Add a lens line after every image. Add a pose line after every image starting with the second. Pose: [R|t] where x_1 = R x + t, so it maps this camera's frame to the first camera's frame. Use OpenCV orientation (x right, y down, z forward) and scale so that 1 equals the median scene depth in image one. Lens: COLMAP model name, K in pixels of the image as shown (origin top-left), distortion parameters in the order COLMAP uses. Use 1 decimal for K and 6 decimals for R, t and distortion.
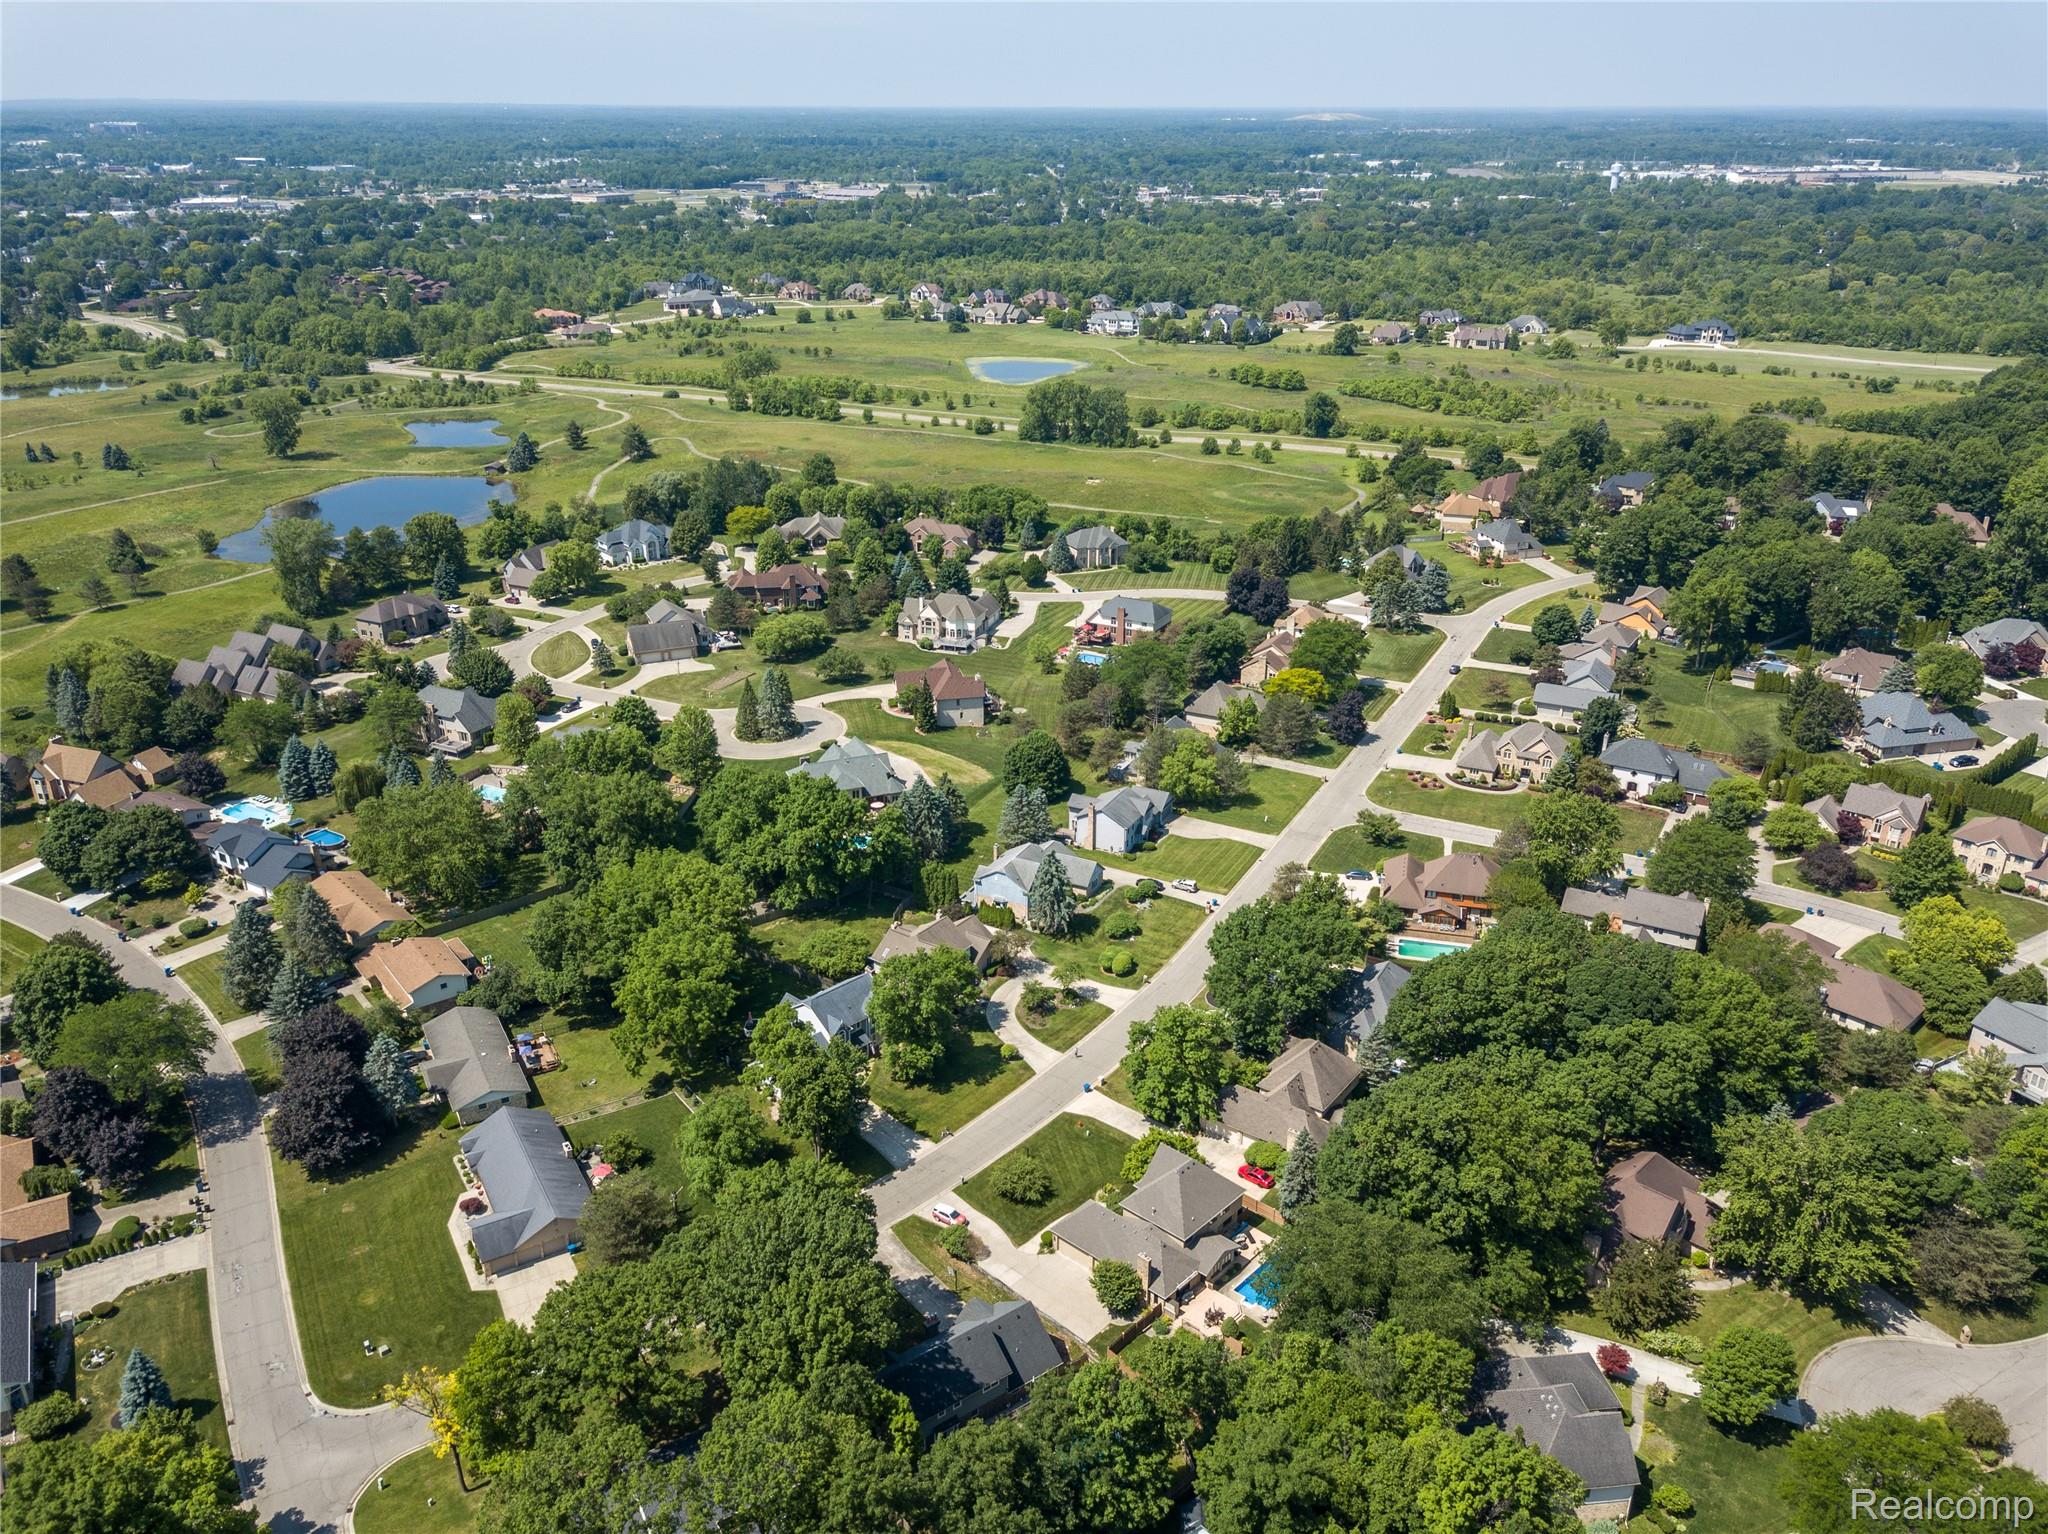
lens RADIAL K [[1563.3, 0, 1026.2], [0, 1563.3, 763.3], [0, 0, 1]] dist [0.012765, 0.012215]
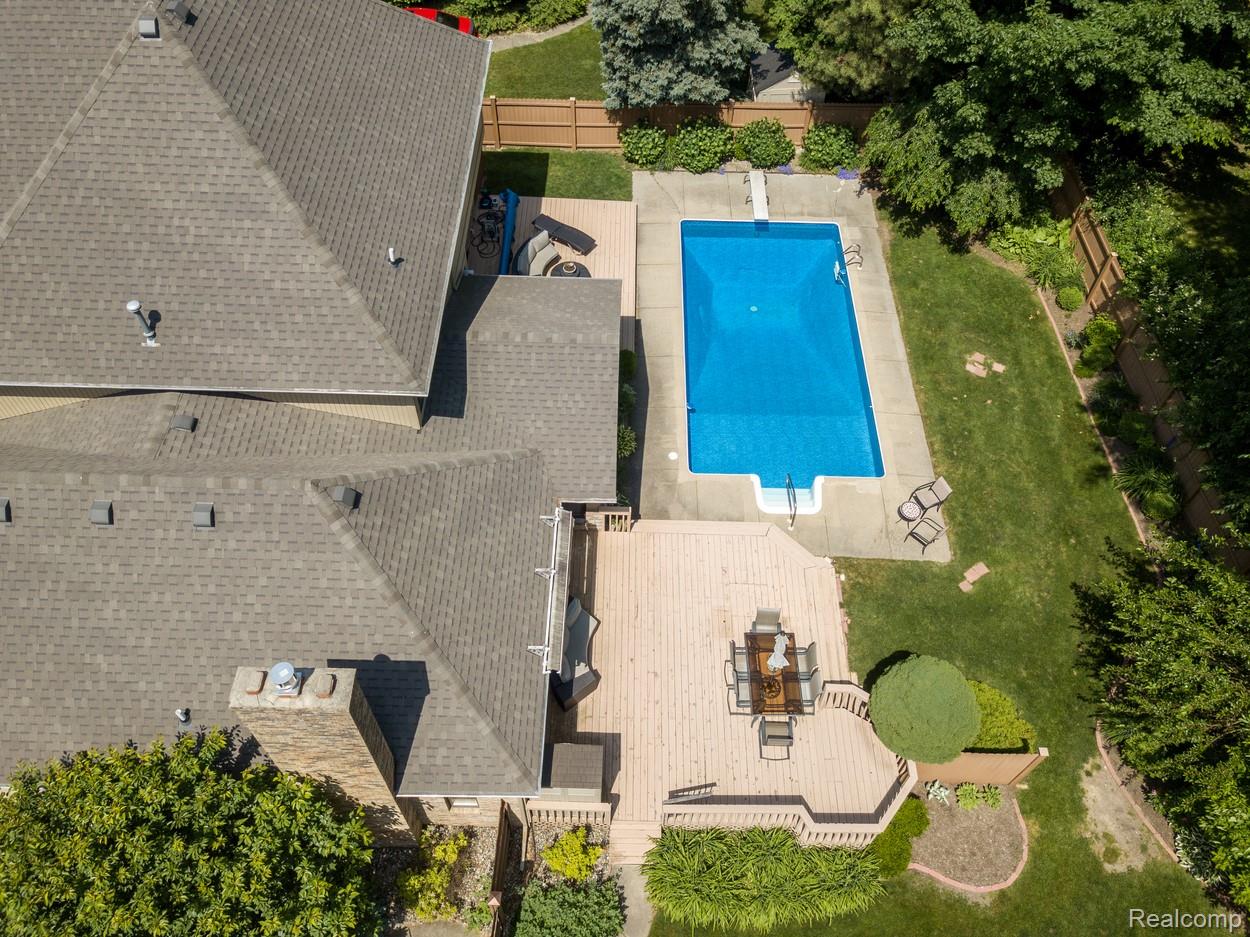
lens RADIAL K [[954.1, 0, 626.4], [0, 954.1, 466.3], [0, 0, 1]] dist [0.012765, 0.012215]
pose [[0.746644, -0.529850, 0.402220, 0.063511], [0.243502, 0.780363, 0.575968, 0.225749], [-0.619055, -0.332102, 0.711674, 0.801591]]
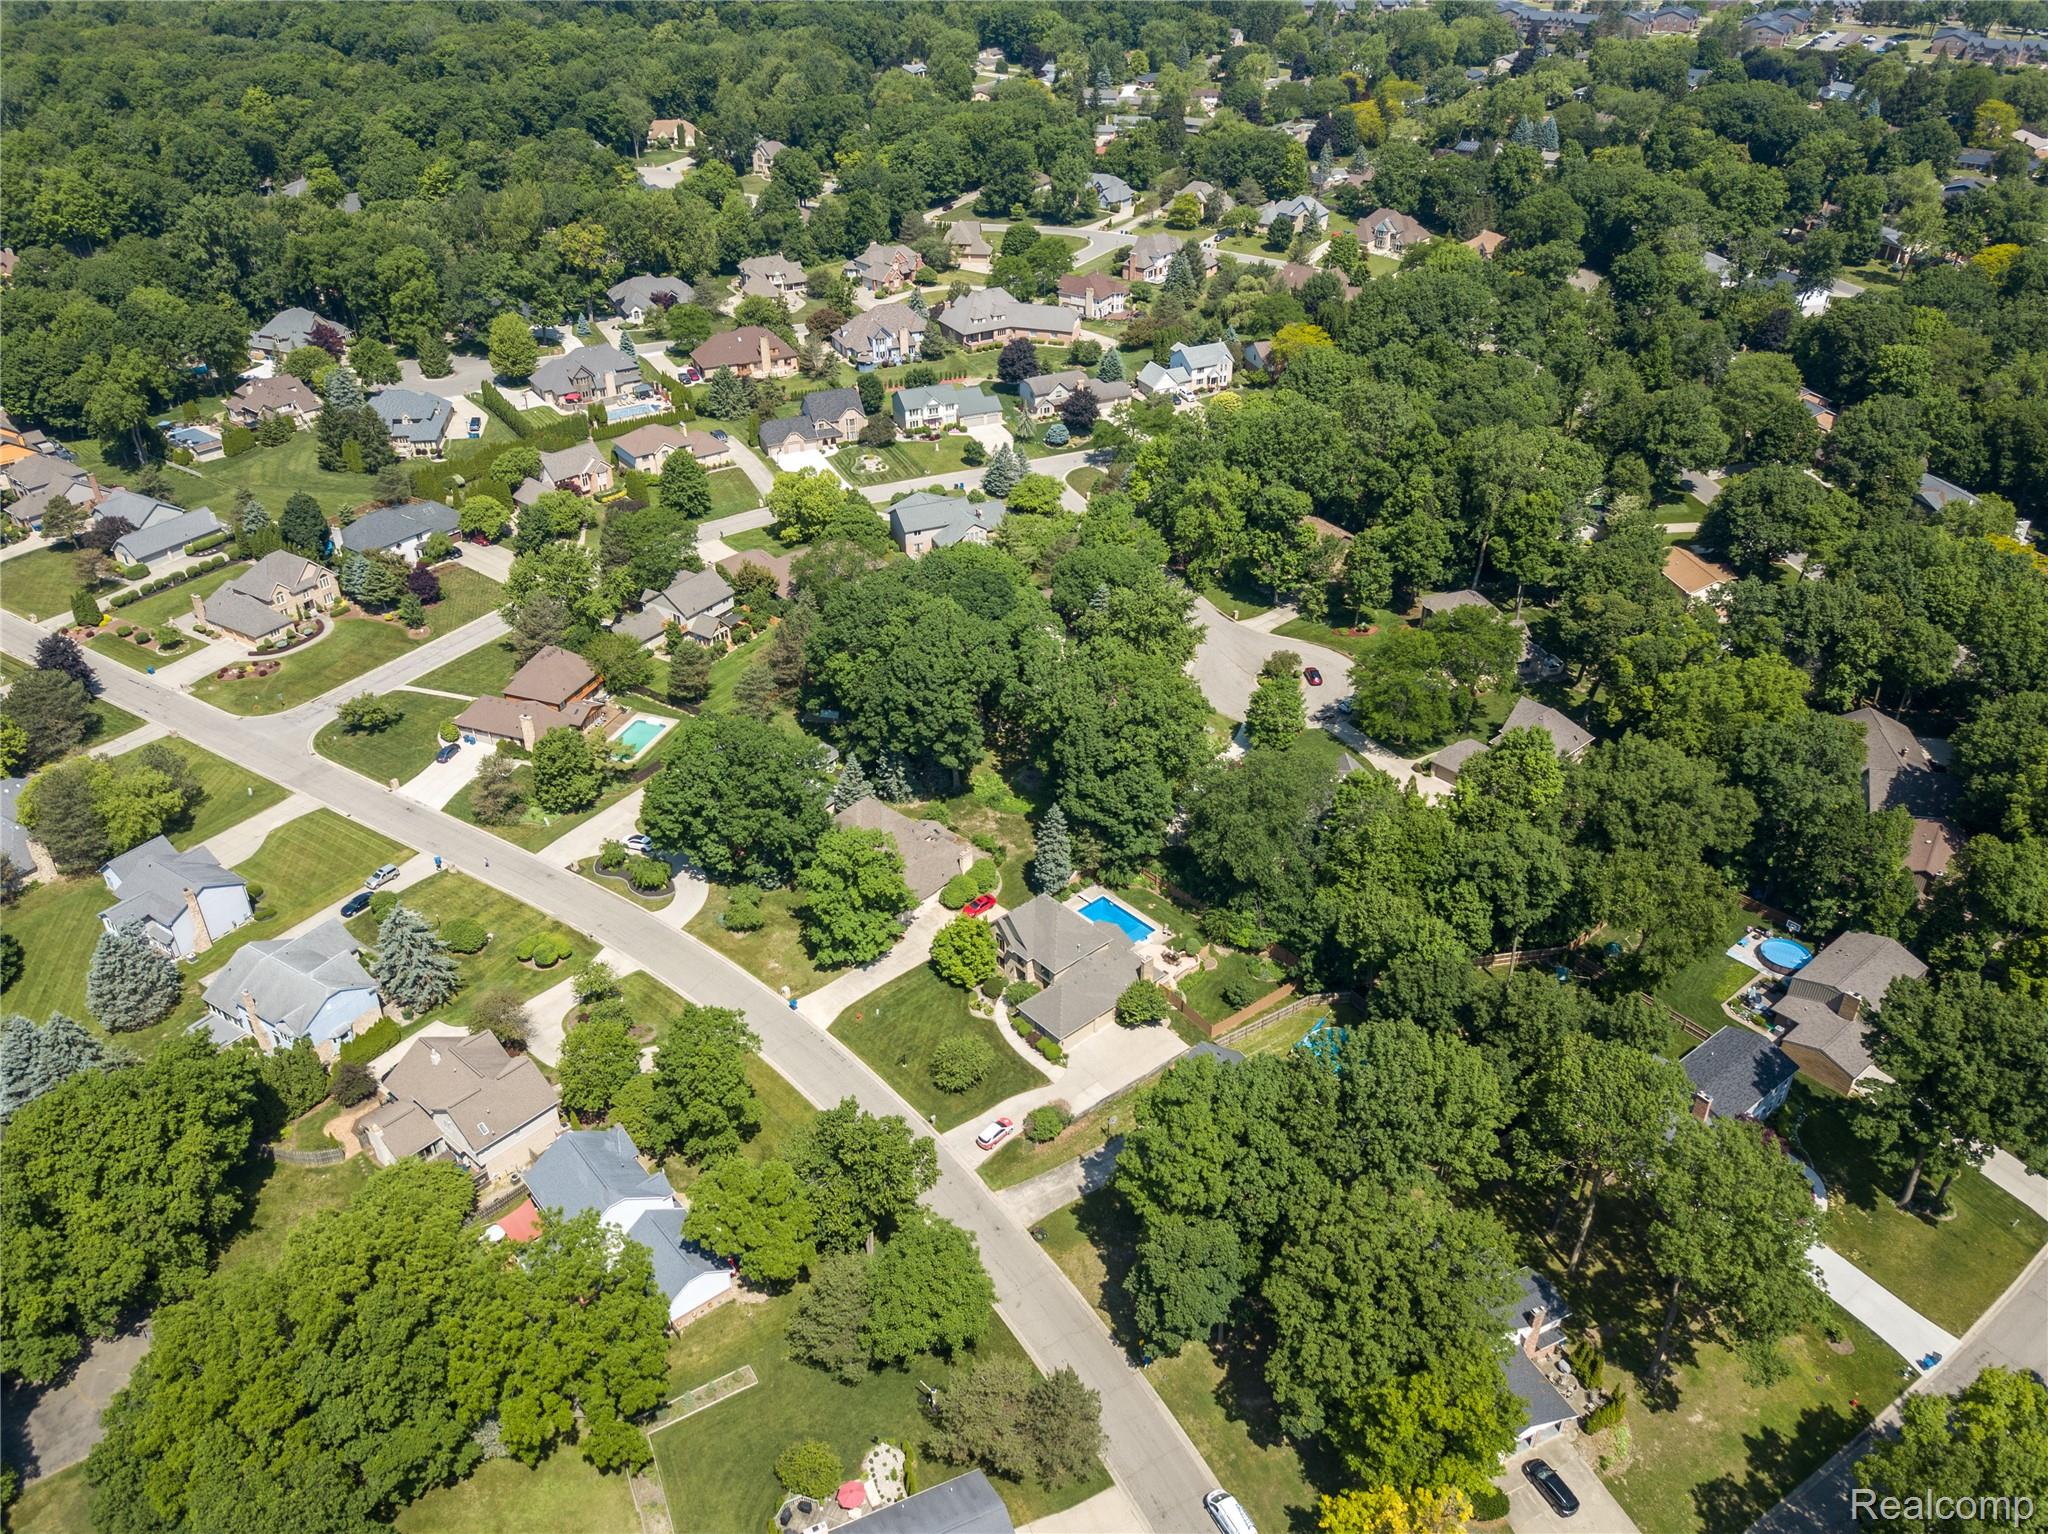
lens RADIAL K [[1563.3, 0, 1026.2], [0, 1563.3, 763.3], [0, 0, 1]] dist [0.012765, 0.012215]
pose [[0.098463, -0.531941, 0.841037, -0.637800], [0.386427, 0.799261, 0.460278, -0.259954], [-0.917049, 0.279679, 0.284254, 0.633227]]
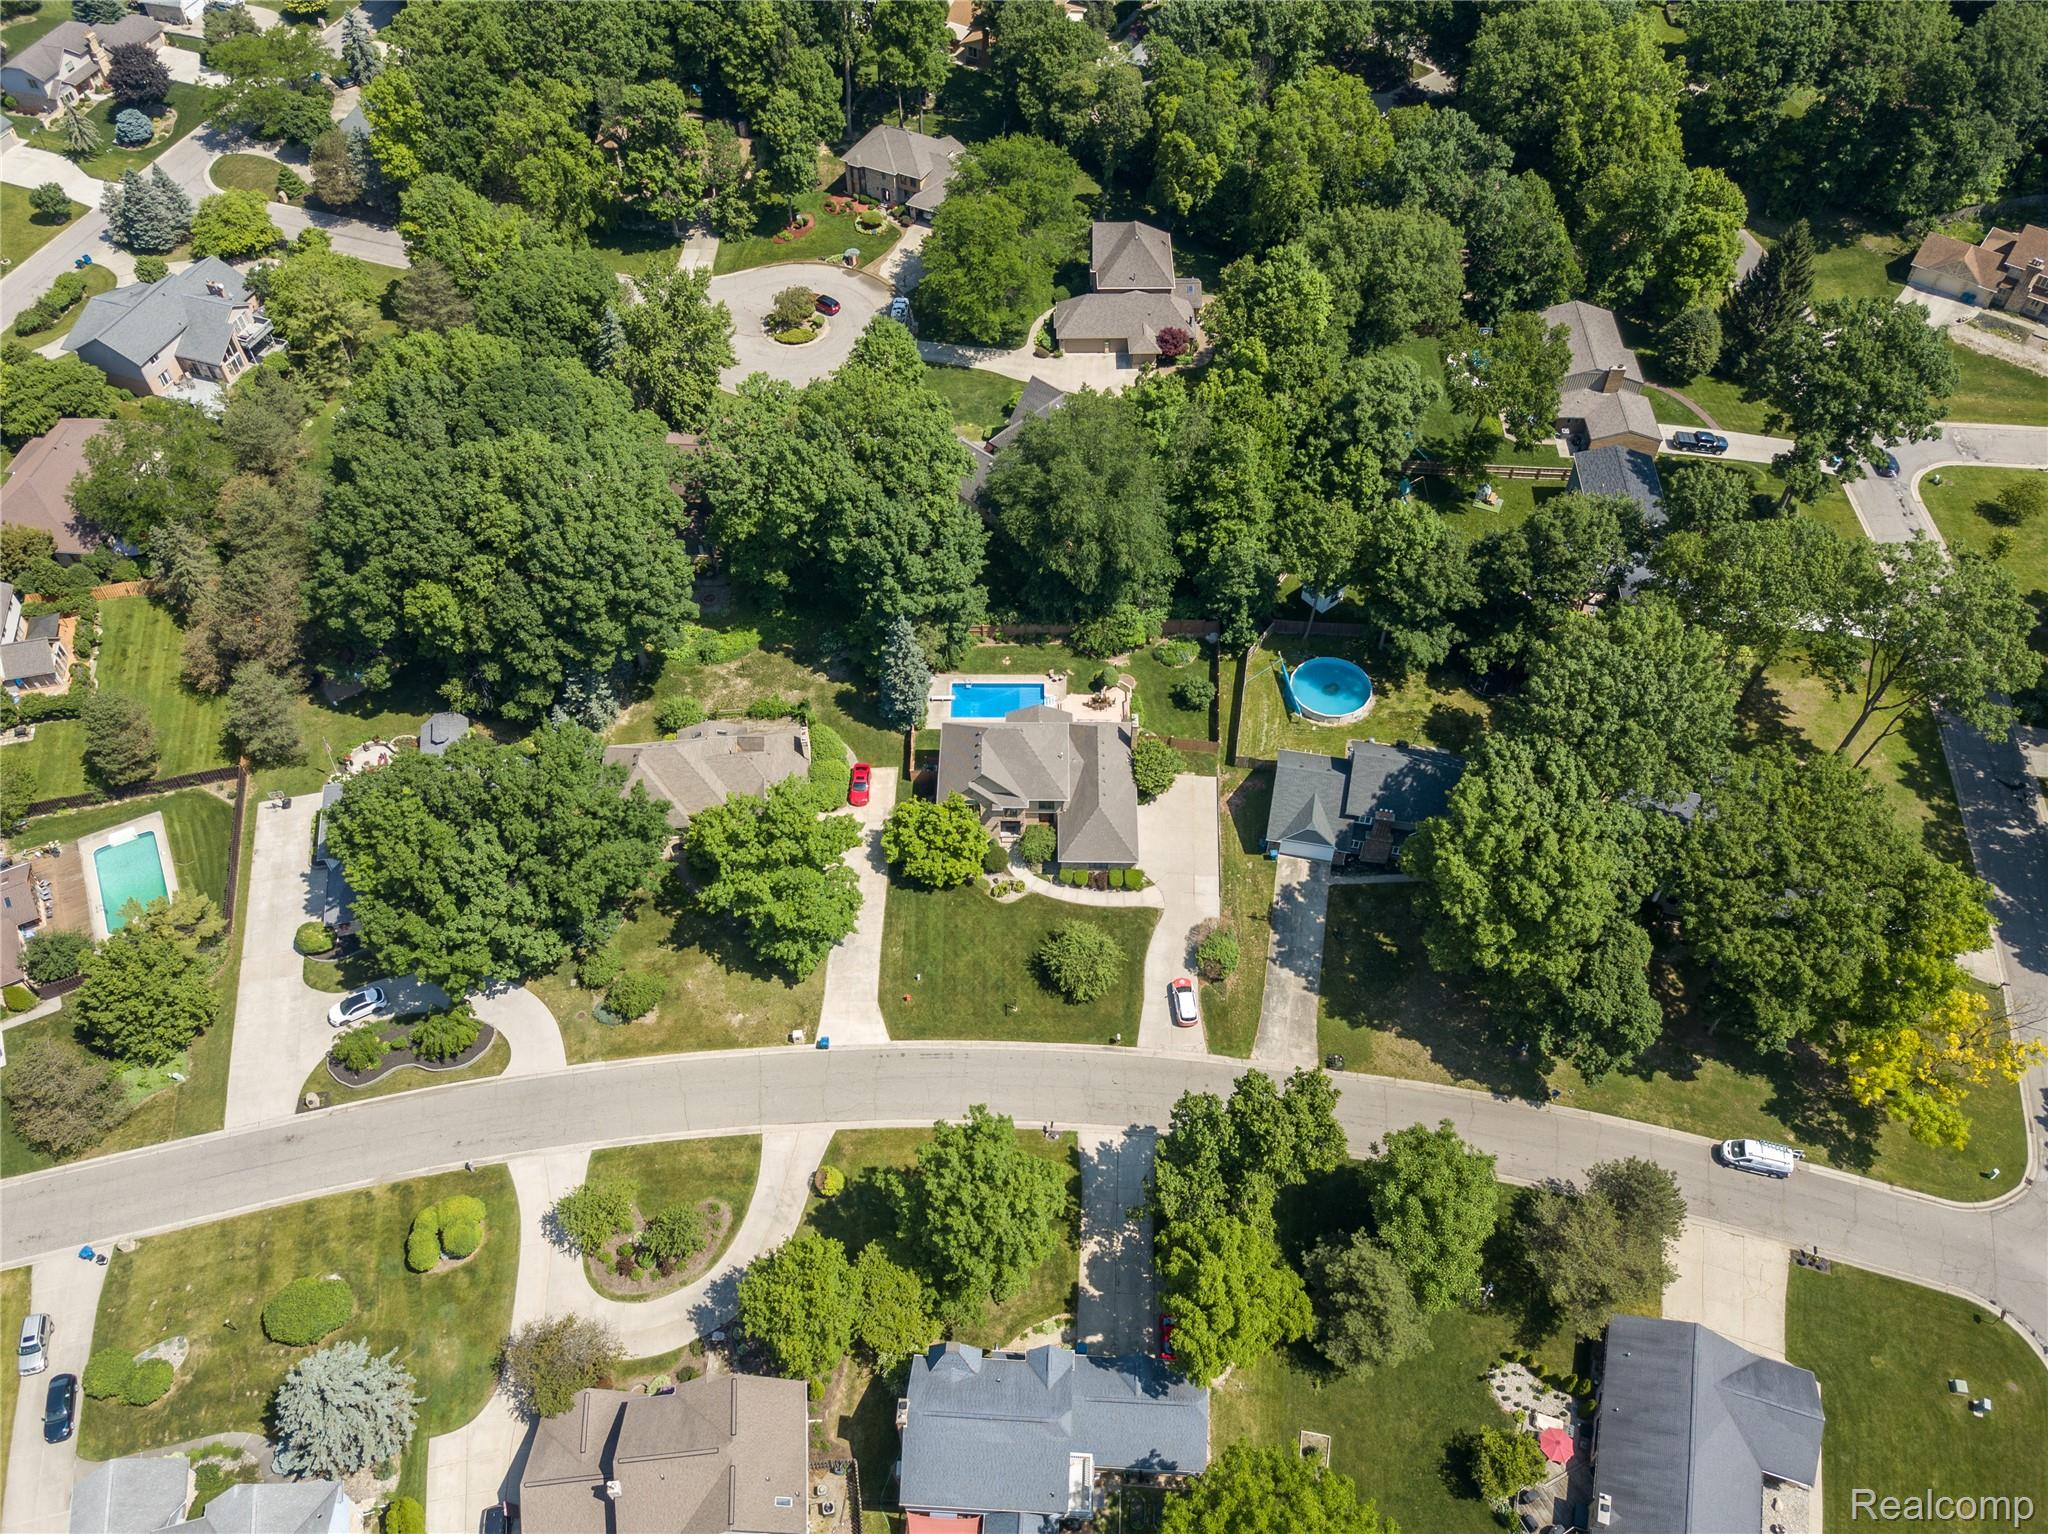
lens RADIAL K [[1563.3, 0, 1026.2], [0, 1563.3, 763.3], [0, 0, 1]] dist [0.012765, 0.012215]
pose [[-0.665331, -0.571713, 0.480082, -0.265338], [0.297367, 0.386900, 0.872858, -0.377054], [-0.684768, 0.723500, -0.087408, 0.970147]]
